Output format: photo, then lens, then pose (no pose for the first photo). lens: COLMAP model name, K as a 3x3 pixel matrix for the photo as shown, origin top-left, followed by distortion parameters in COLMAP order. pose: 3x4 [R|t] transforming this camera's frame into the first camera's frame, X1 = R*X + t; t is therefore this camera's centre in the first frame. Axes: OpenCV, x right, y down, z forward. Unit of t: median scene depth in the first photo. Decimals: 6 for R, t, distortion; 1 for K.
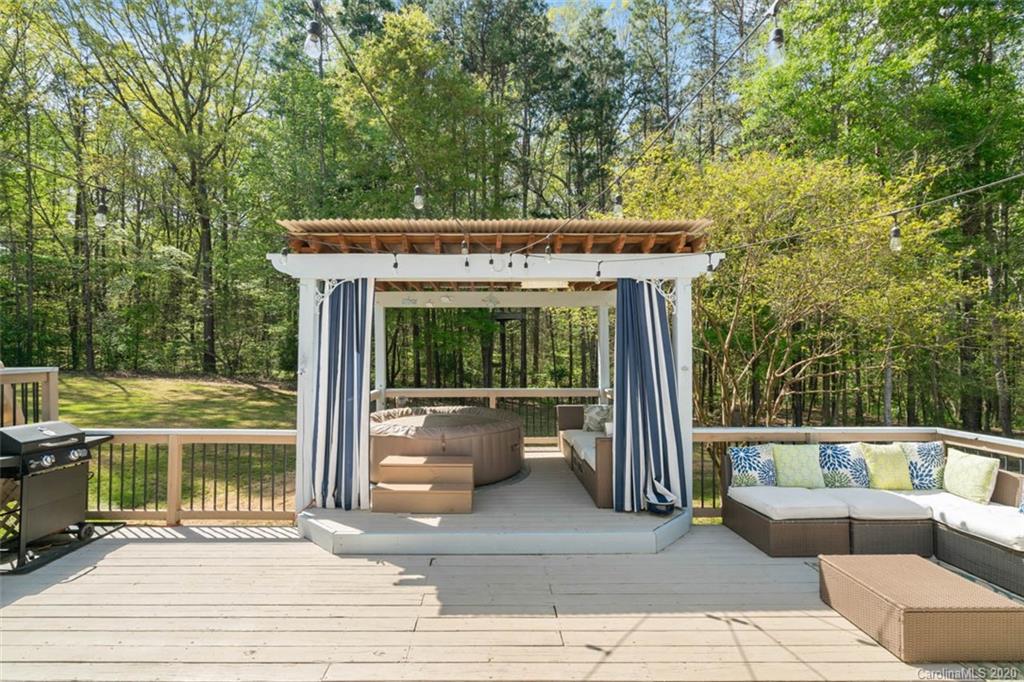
lens RADIAL K [[471.9, 0, 512.1], [0, 471.9, 338.0], [0, 0, 1]] dist [0.001381, 0.000281]
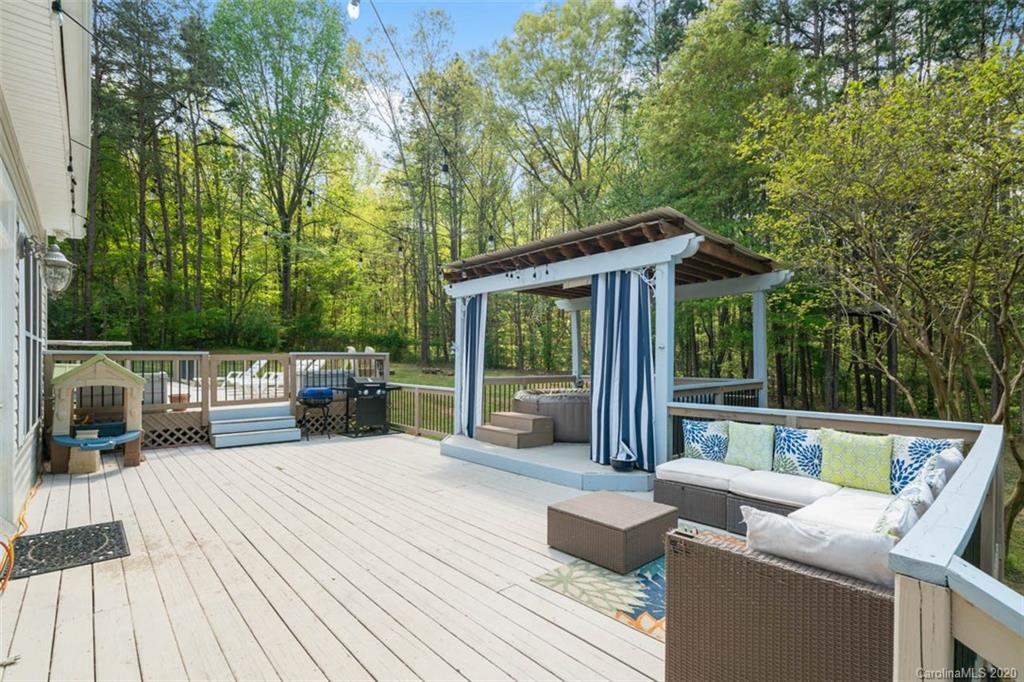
lens RADIAL K [[471.9, 0, 507.9], [0, 471.9, 359.5], [0, 0, 1]] dist [0.001381, 0.000281]
pose [[0.672676, 0.000687, -0.739937, 0.990609], [0.018628, 0.999667, 0.017864, 0.072383], [0.739703, -0.025800, 0.672439, 0.010642]]
